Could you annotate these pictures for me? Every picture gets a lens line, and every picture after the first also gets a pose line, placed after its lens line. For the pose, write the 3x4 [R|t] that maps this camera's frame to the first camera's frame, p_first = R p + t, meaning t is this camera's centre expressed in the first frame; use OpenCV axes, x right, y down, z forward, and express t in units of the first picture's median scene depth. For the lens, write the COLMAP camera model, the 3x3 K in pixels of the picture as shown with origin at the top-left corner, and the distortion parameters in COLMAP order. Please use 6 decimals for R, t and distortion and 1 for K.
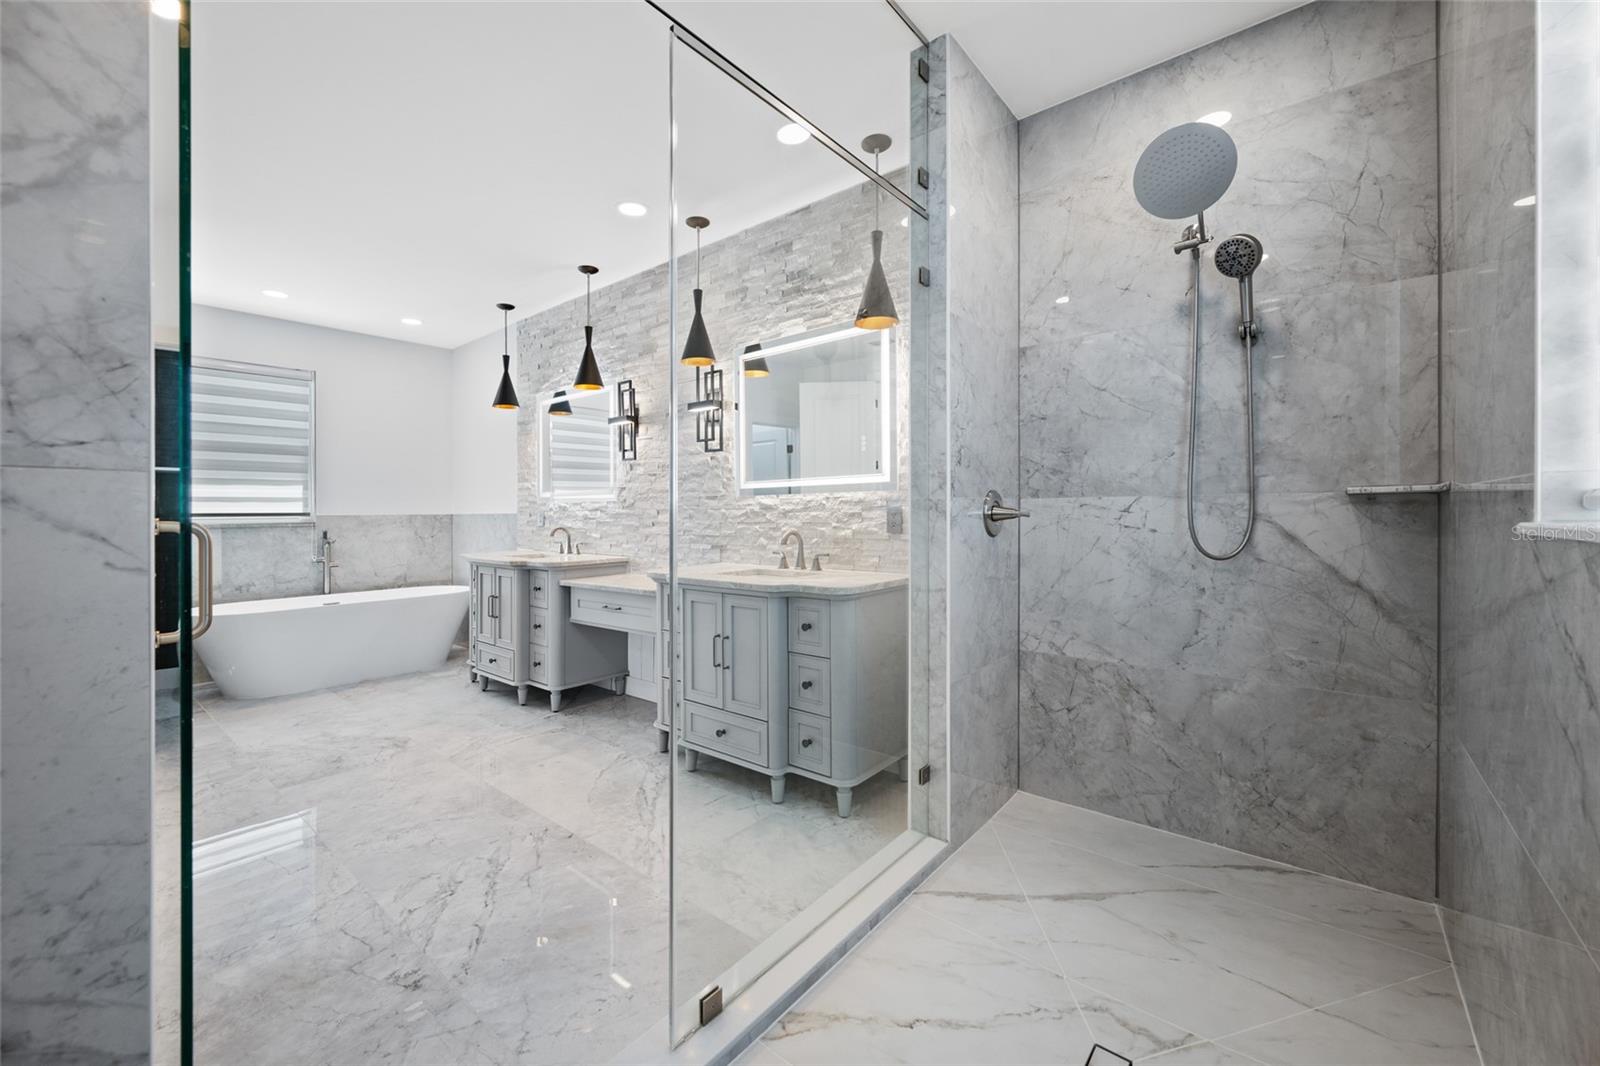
lens RADIAL K [[629.4, 0, 812.0], [0, 629.4, 516.0], [0, 0, 1]] dist [0.002144, -0.000149]
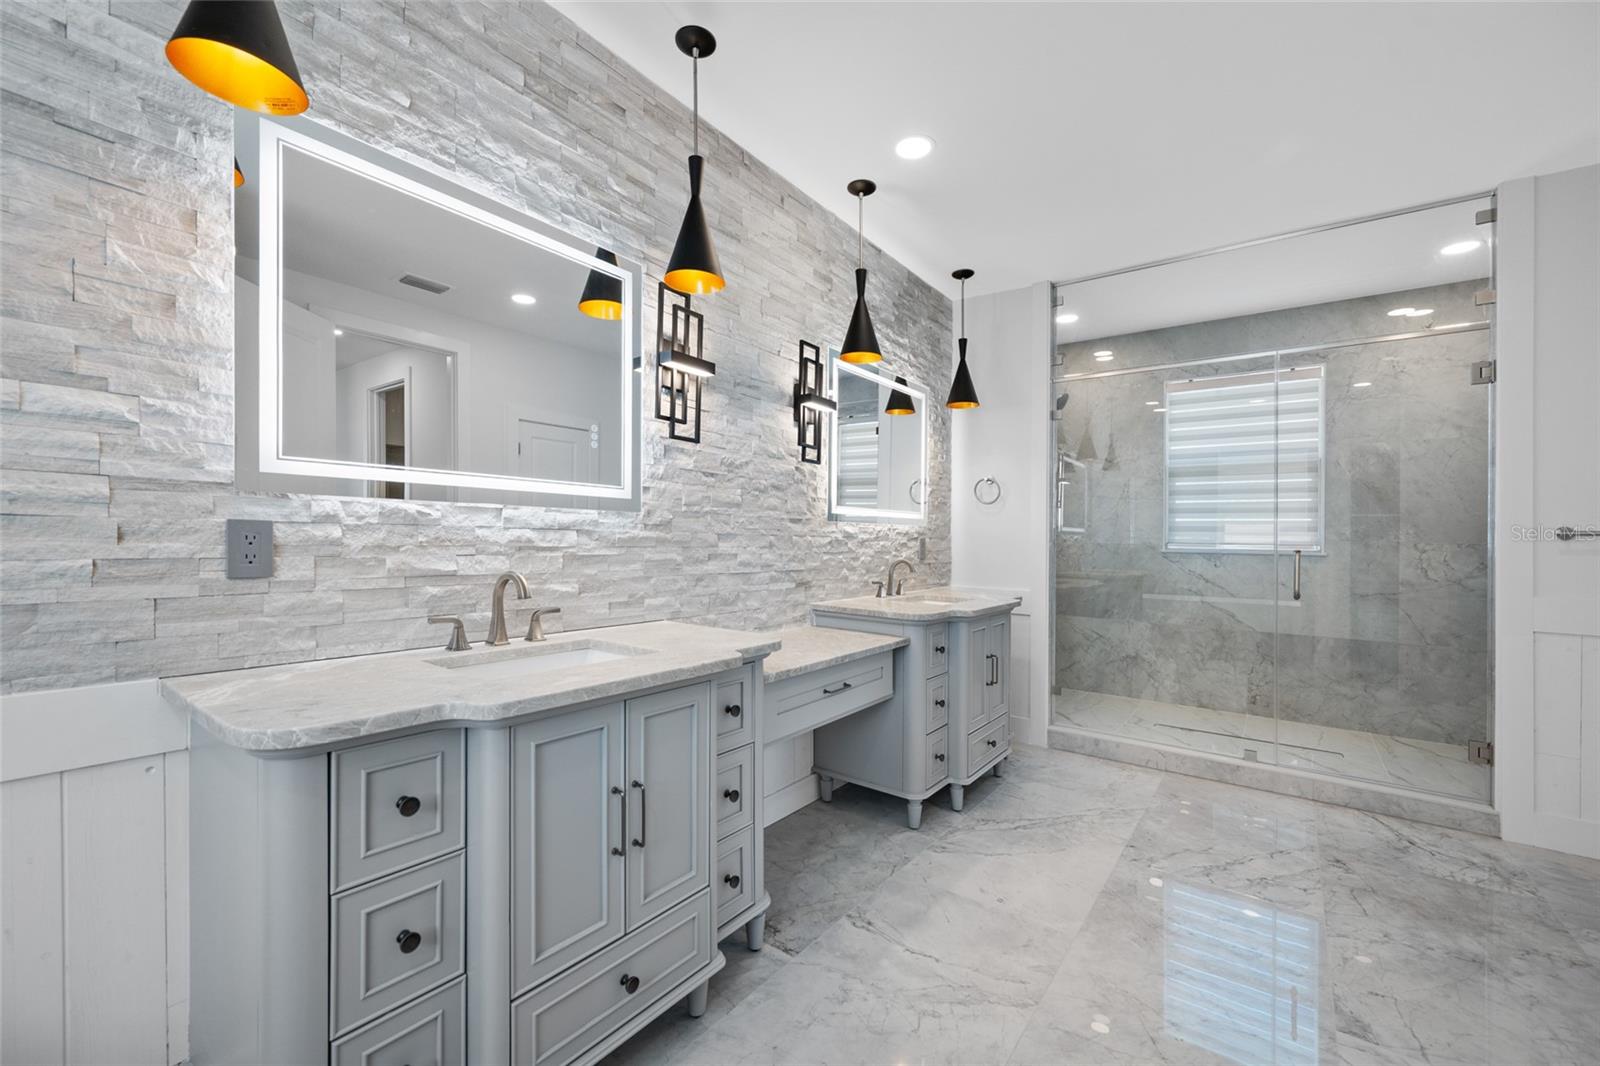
lens RADIAL K [[629.4, 0, 794.0], [0, 629.4, 539.8], [0, 0, 1]] dist [0.002144, -0.000149]
pose [[-0.012603, 0.005488, 0.999906, -1.472596], [-0.011435, 0.999919, -0.005632, -0.002220], [-0.999855, -0.011505, -0.012540, 1.613623]]
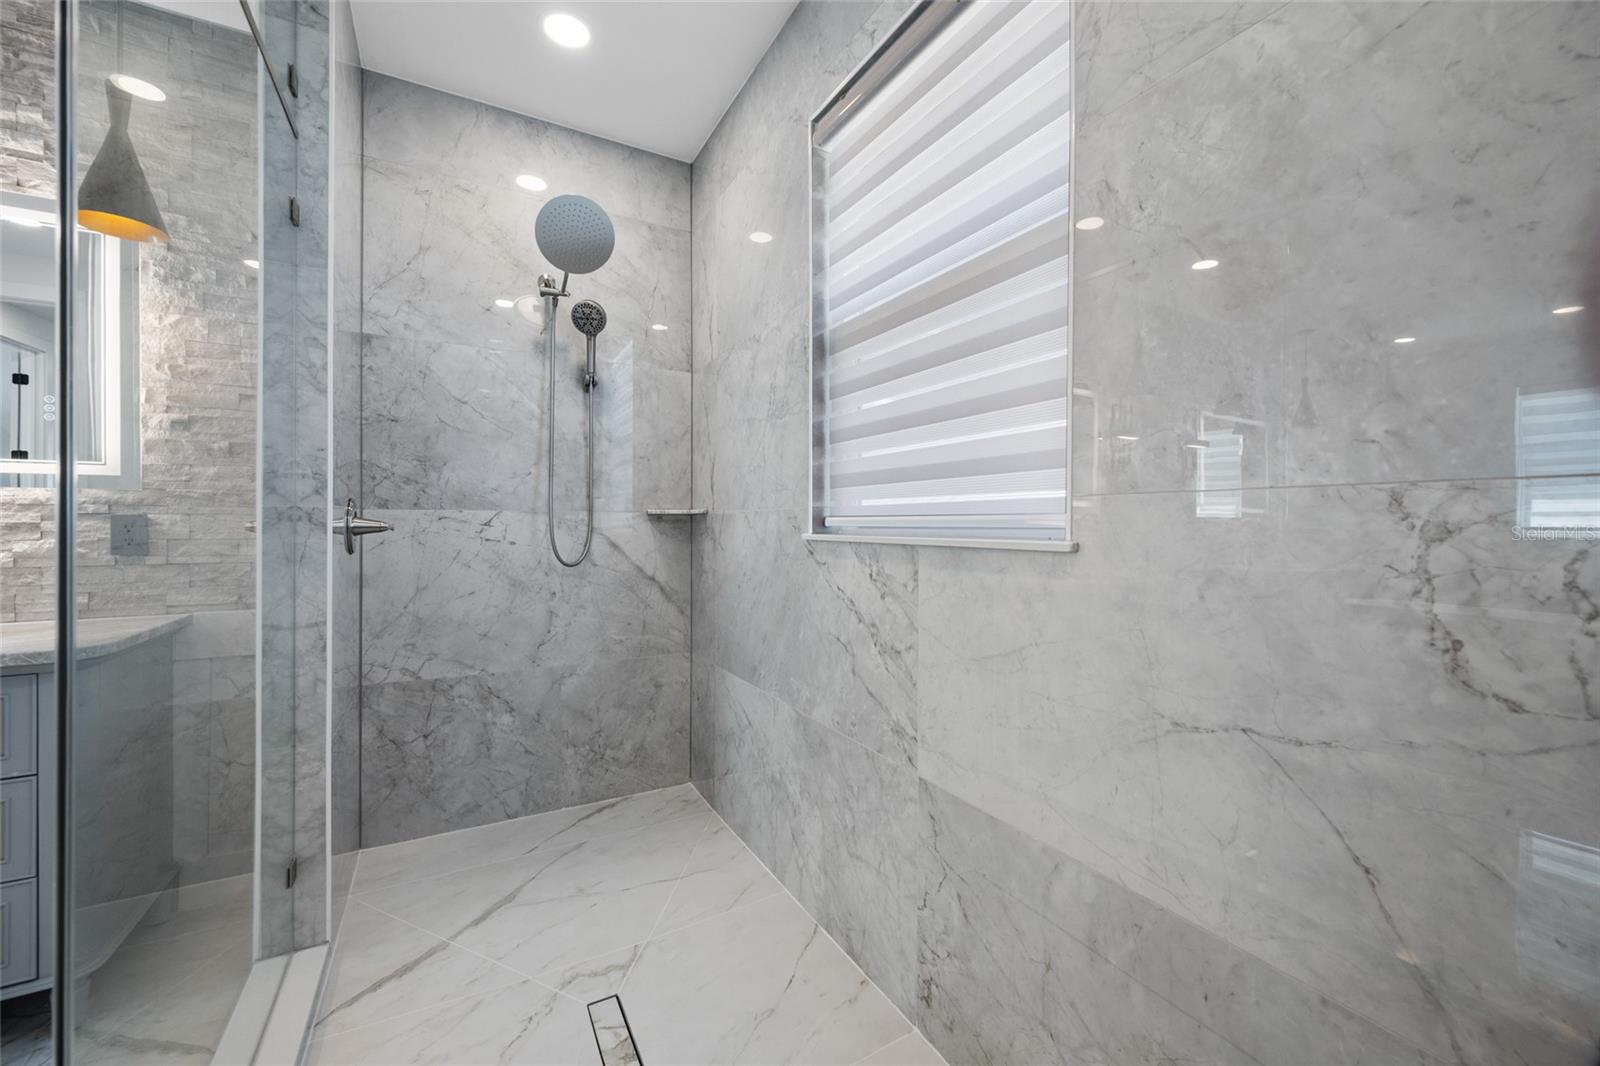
lens RADIAL K [[629.4, 0, 787.9], [0, 629.4, 529.0], [0, 0, 1]] dist [0.002144, -0.000149]
pose [[0.387314, 0.002271, 0.921945, -0.261336], [-0.001526, 0.999997, -0.001822, 0.000271], [-0.921947, -0.000701, 0.387316, 0.146307]]
